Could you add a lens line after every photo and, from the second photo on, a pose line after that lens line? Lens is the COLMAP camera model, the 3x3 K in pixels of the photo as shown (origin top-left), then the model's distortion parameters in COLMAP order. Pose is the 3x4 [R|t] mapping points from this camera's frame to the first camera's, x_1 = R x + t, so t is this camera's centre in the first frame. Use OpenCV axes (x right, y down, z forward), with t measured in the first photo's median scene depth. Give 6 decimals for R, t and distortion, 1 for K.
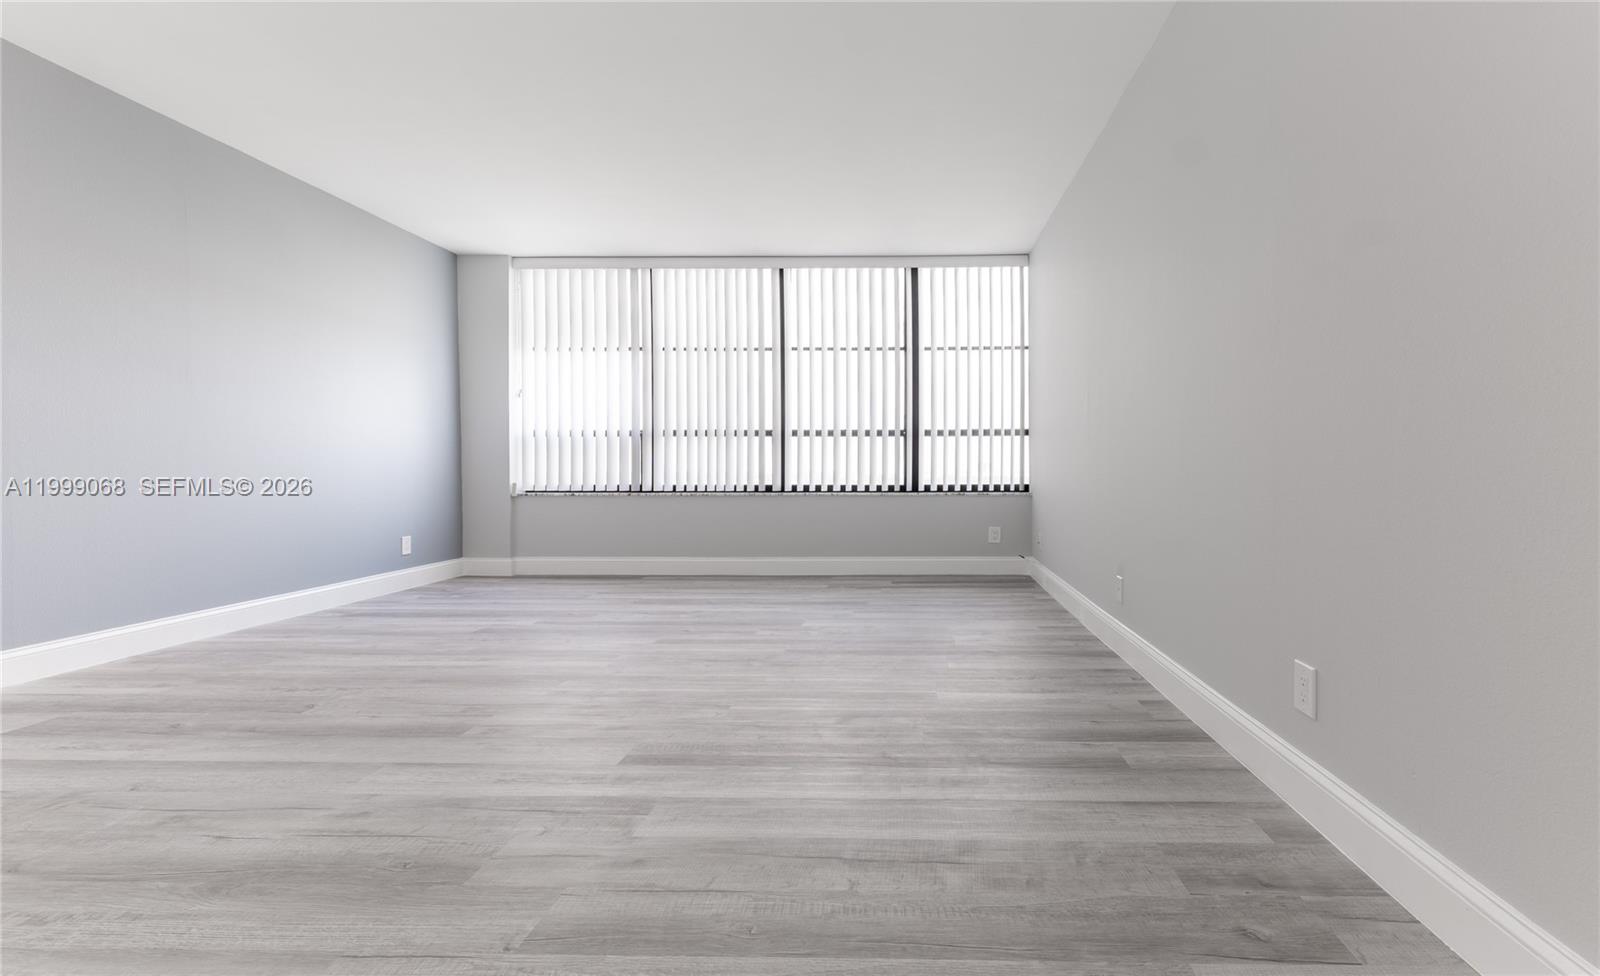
lens RADIAL K [[802.5, 0, 883.9], [0, 802.5, 482.3], [0, 0, 1]] dist [0.002900, -0.000545]
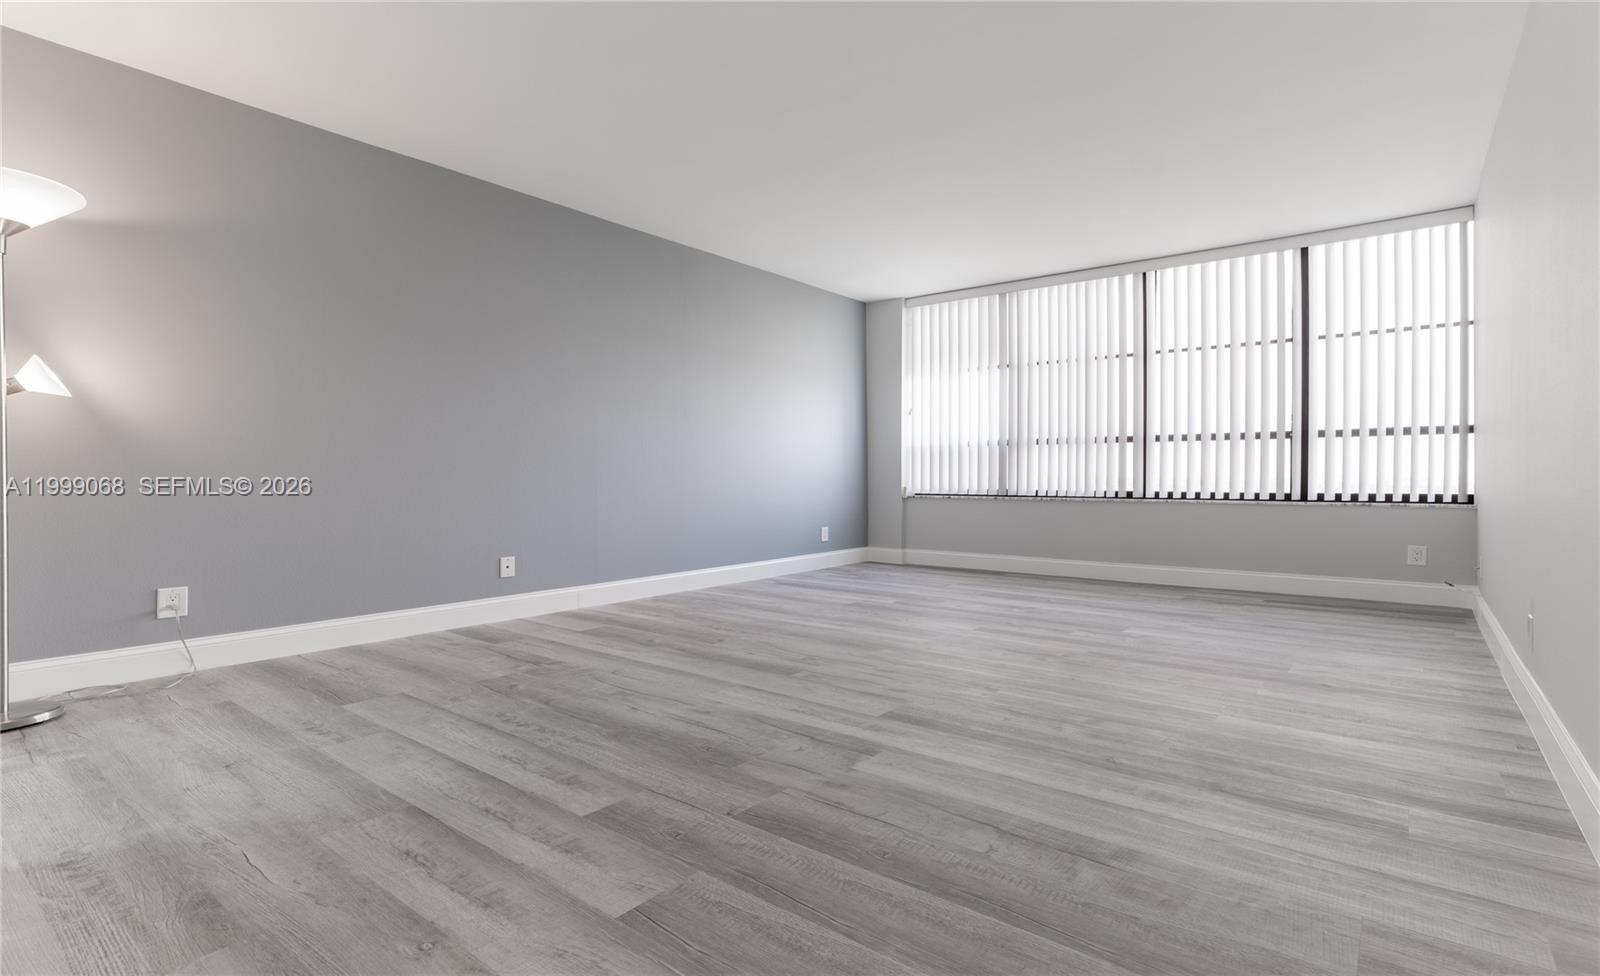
lens RADIAL K [[762.0, 0, 804.3], [0, 762.0, 482.4], [0, 0, 1]] dist [0.004969, -0.001770]
pose [[0.799842, 0.005559, -0.600185, 0.104152], [-0.009855, 0.999944, -0.003872, -0.000053], [0.600130, 0.009011, 0.799852, -0.000542]]
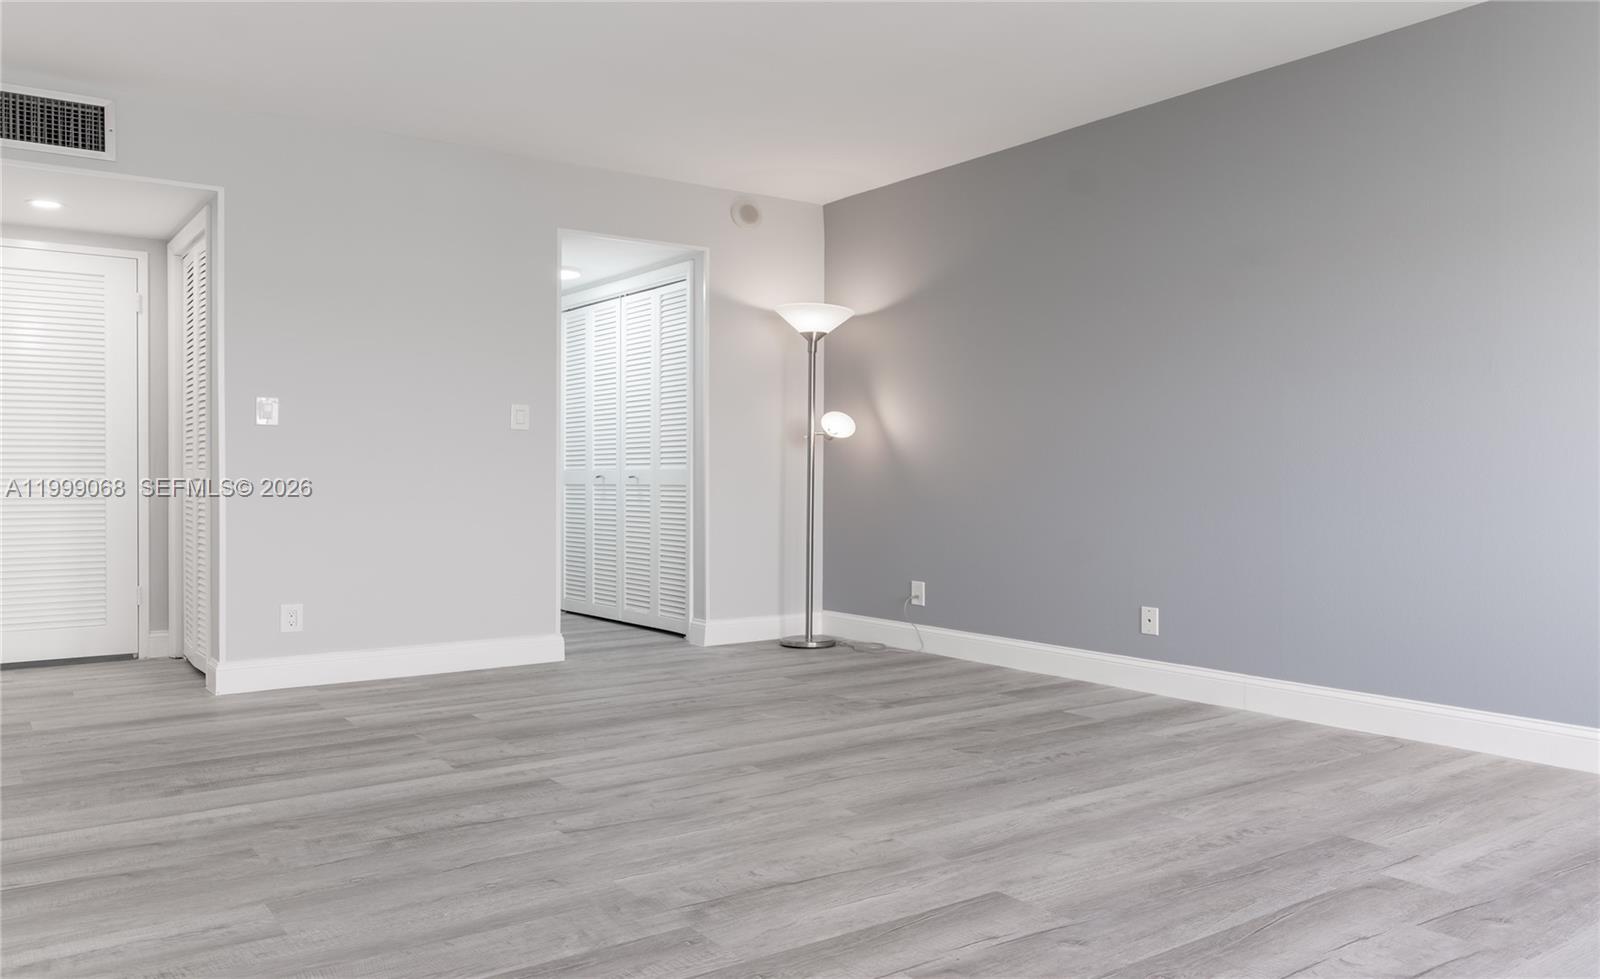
lens RADIAL K [[1164.6, 0, 799.4], [0, 1164.6, 495.4], [0, 0, 1]] dist [0.006109, -0.007530]
pose [[-0.796466, 0.011750, -0.604569, 0.130924], [-0.009480, 0.999446, 0.031913, -0.031329], [0.604609, 0.031149, -0.795913, 0.928089]]
